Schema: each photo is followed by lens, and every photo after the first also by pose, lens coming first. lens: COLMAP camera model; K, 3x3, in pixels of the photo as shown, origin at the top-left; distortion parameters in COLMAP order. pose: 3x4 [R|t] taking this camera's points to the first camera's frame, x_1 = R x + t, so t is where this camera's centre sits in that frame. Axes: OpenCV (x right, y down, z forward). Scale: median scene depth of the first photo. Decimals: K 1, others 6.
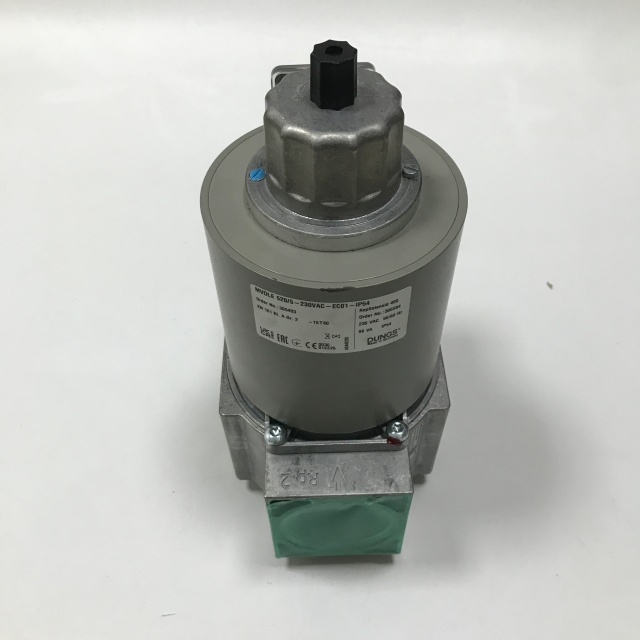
lens RADIAL K [[699.8, 0, 320.0], [0, 699.8, 320.0], [0, 0, 1]] dist [0.024246, 0.003154]
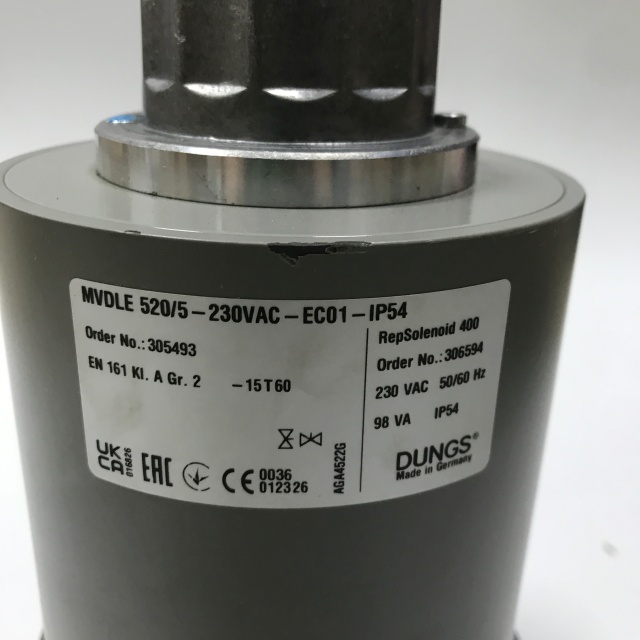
lens RADIAL K [[699.8, 0, 320.0], [0, 699.8, 320.0], [0, 0, 1]] dist [0.024246, 0.003154]
pose [[0.994909, 0.007889, 0.100471, -0.008024], [0.044006, 0.862862, -0.503520, 0.150663], [-0.090665, 0.505378, 0.858122, 0.682891]]
